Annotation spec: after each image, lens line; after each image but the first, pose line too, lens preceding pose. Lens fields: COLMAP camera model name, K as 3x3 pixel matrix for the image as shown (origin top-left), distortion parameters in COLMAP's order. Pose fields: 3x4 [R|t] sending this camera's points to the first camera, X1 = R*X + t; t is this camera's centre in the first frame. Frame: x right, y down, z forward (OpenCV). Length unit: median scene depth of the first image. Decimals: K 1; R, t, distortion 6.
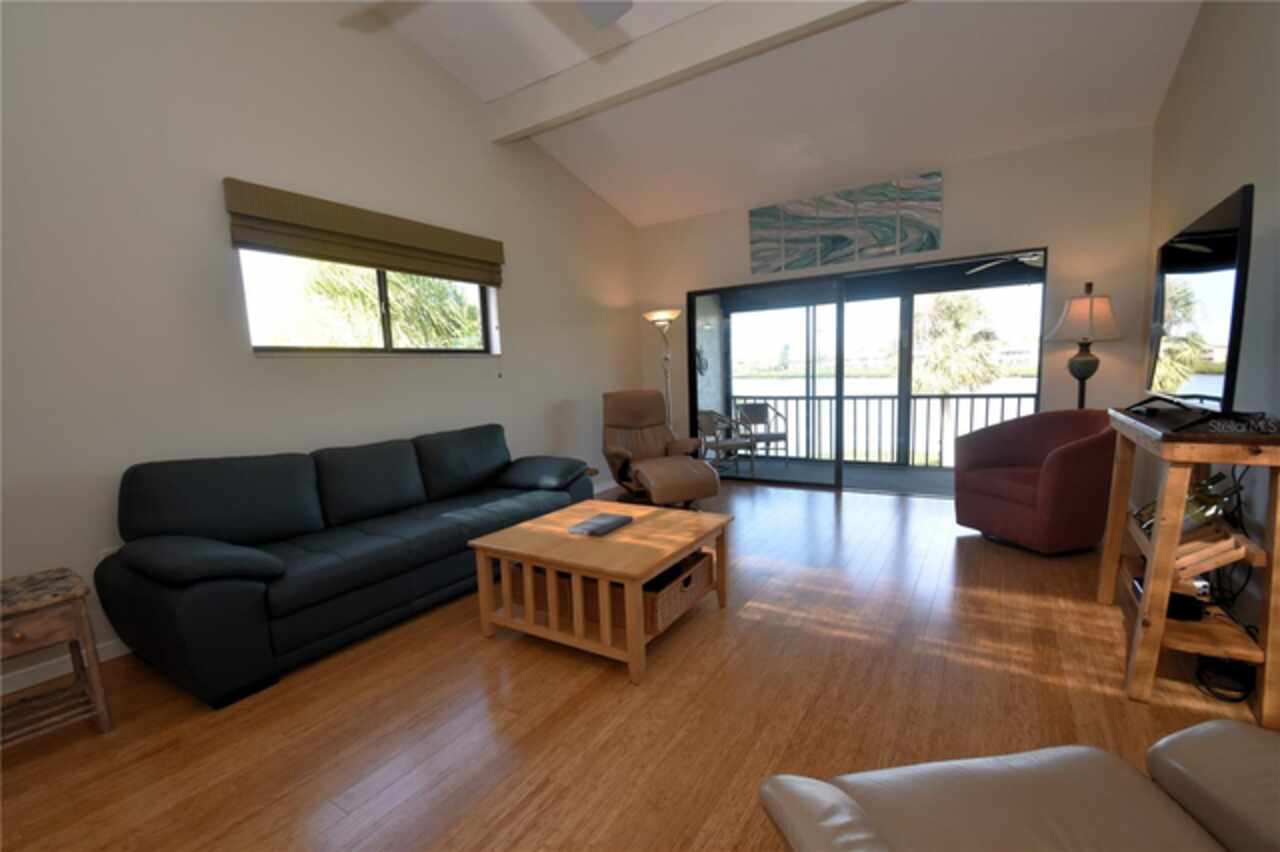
lens RADIAL K [[559.5, 0, 628.1], [0, 559.5, 443.4], [0, 0, 1]] dist [0.000386, -0.001221]
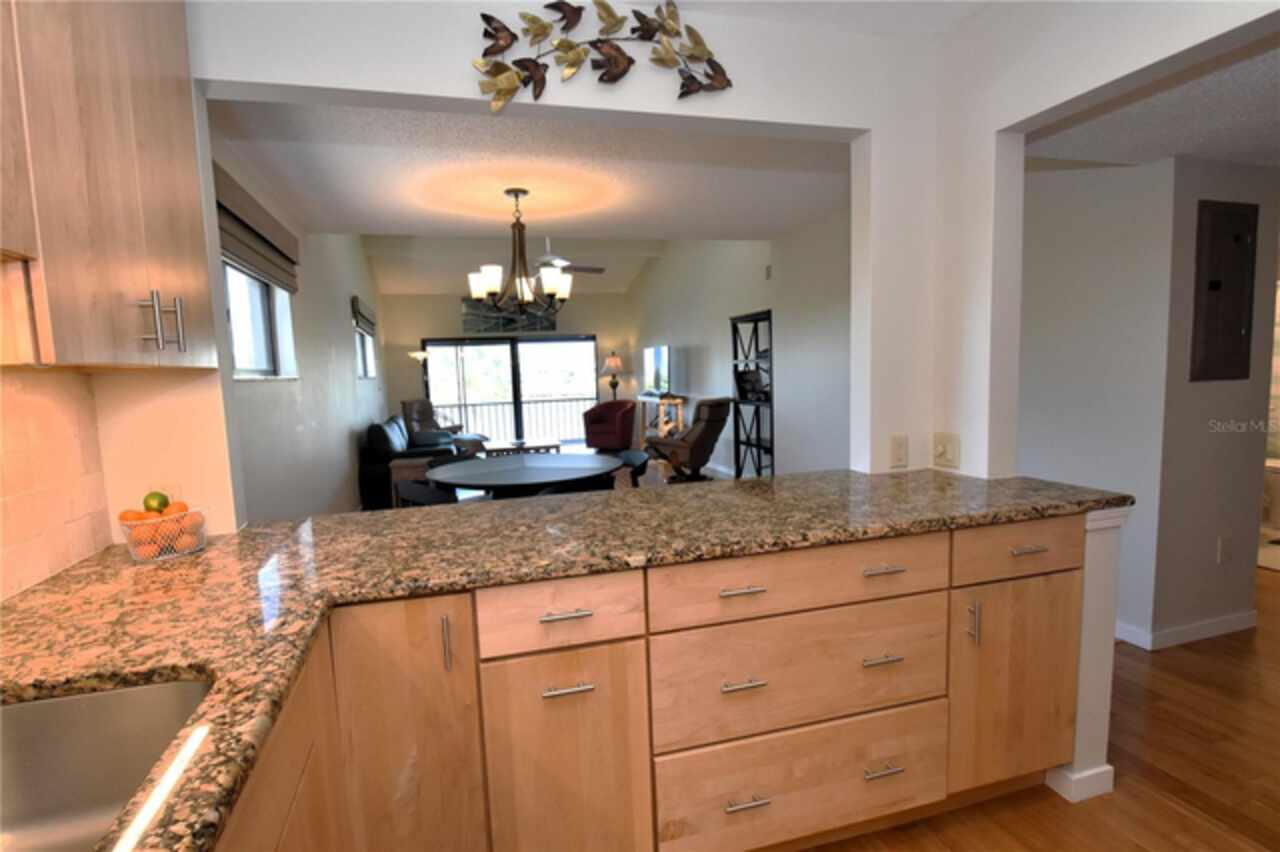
lens RADIAL K [[642.6, 0, 617.1], [0, 642.6, 437.9], [0, 0, 1]] dist [-0.001005, 0.000127]
pose [[0.666206, -0.065120, 0.742919, -1.083536], [0.110174, 0.993844, -0.011683, 0.114285], [-0.737584, 0.089634, 0.669280, -0.749319]]
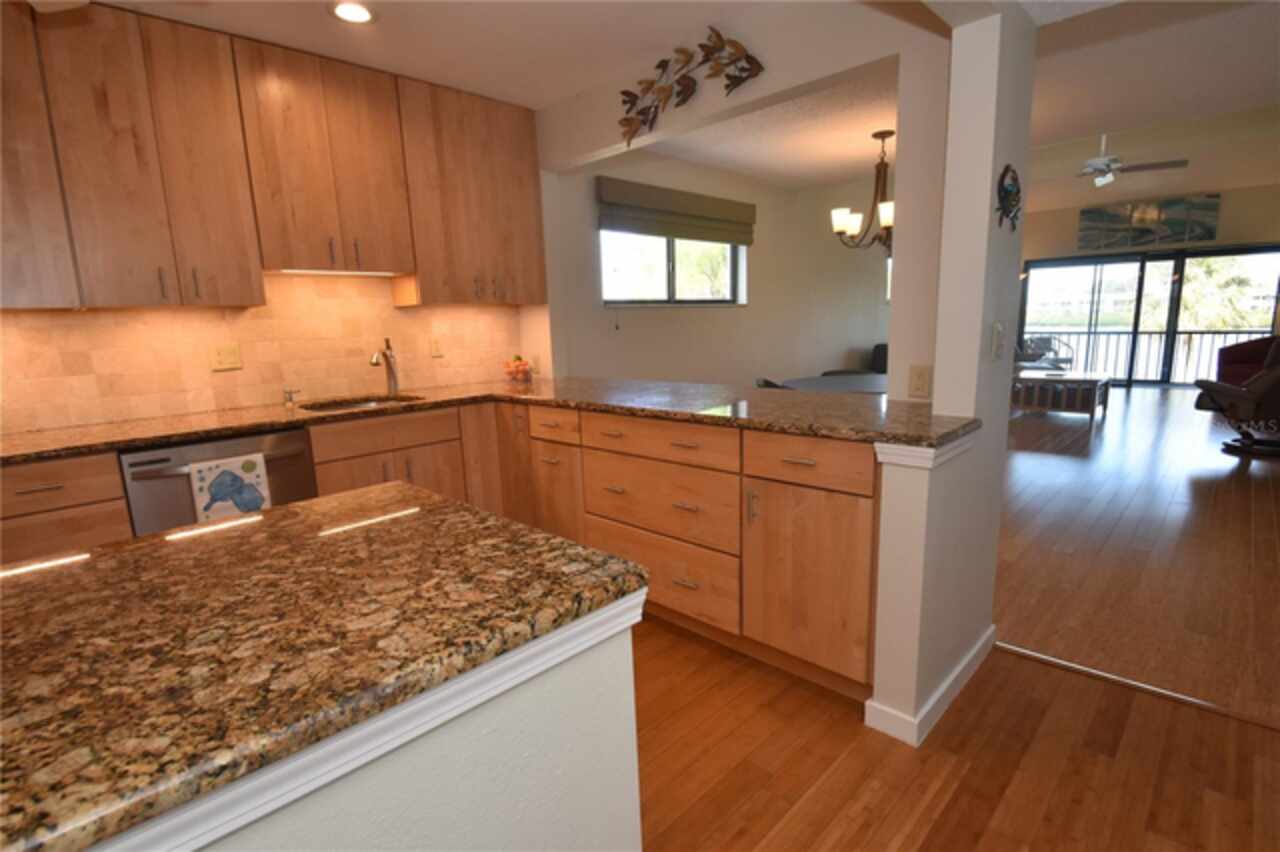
lens RADIAL K [[596.7, 0, 621.0], [0, 596.7, 438.1], [0, 0, 1]] dist [-0.018692, -0.004757]
pose [[0.972362, 0.042182, -0.229637, -0.700139], [-0.026351, 0.997087, 0.071575, 0.158334], [0.231987, -0.063546, 0.970641, -1.056155]]
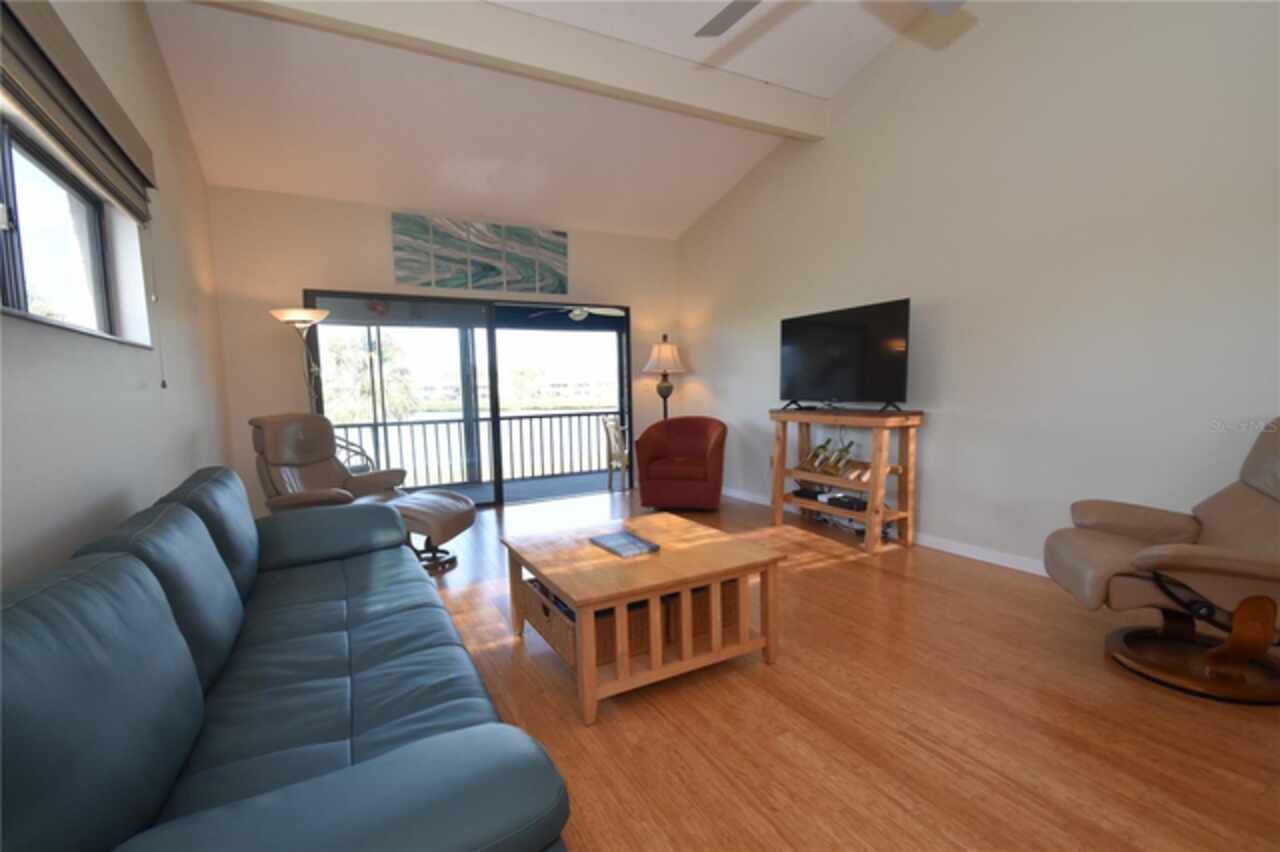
lens RADIAL K [[559.5, 0, 627.1], [0, 559.5, 449.3], [0, 0, 1]] dist [0.000386, -0.001221]
pose [[0.480358, -0.068581, 0.874387, -0.445906], [0.115236, 0.993231, 0.014596, -0.010243], [-0.869469, 0.093749, 0.485010, 0.296318]]
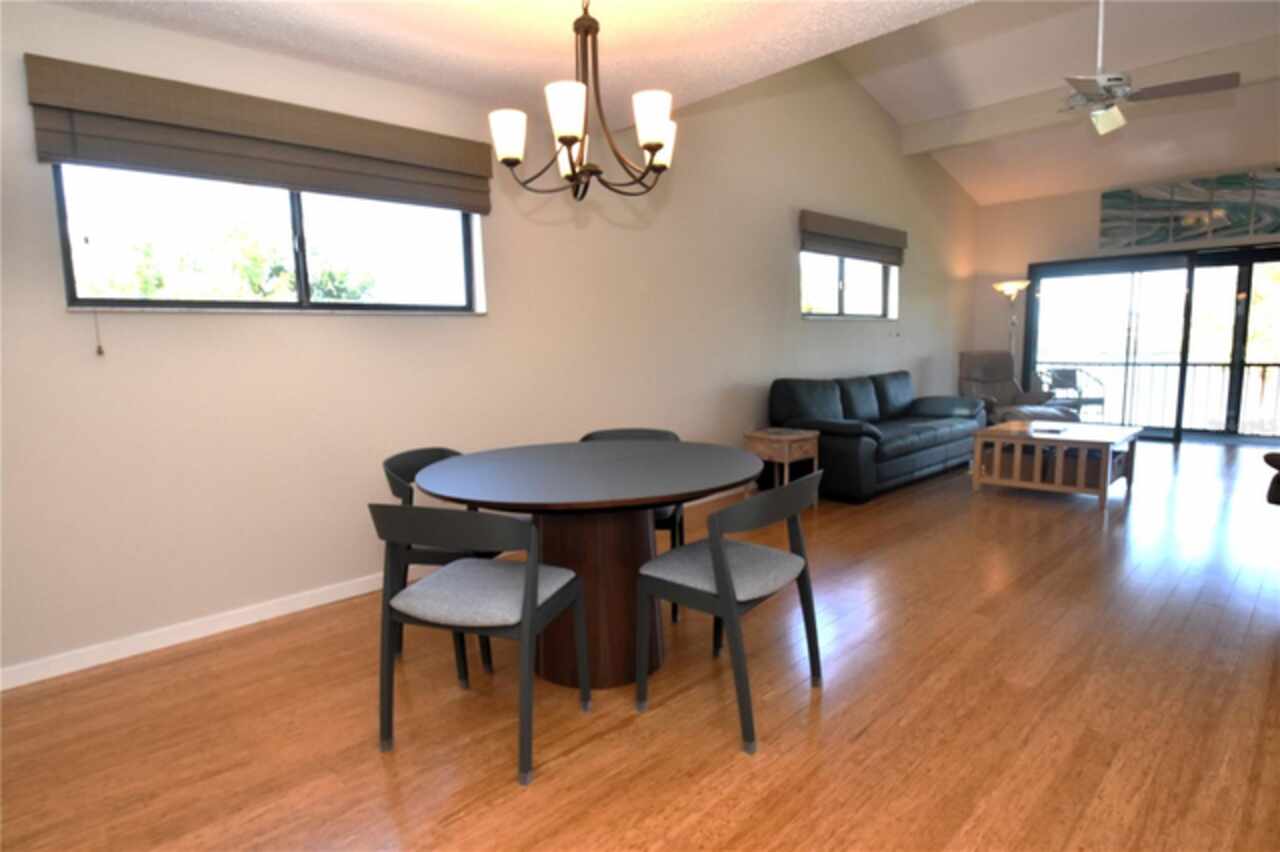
lens RADIAL K [[687.4, 0, 632.2], [0, 687.4, 446.2], [0, 0, 1]] dist [-0.023957, -0.002705]
pose [[0.973975, 0.045284, -0.222087, -0.414505], [-0.039534, 0.998760, 0.030271, 0.100139], [0.223182, -0.020703, 0.974557, -0.606856]]
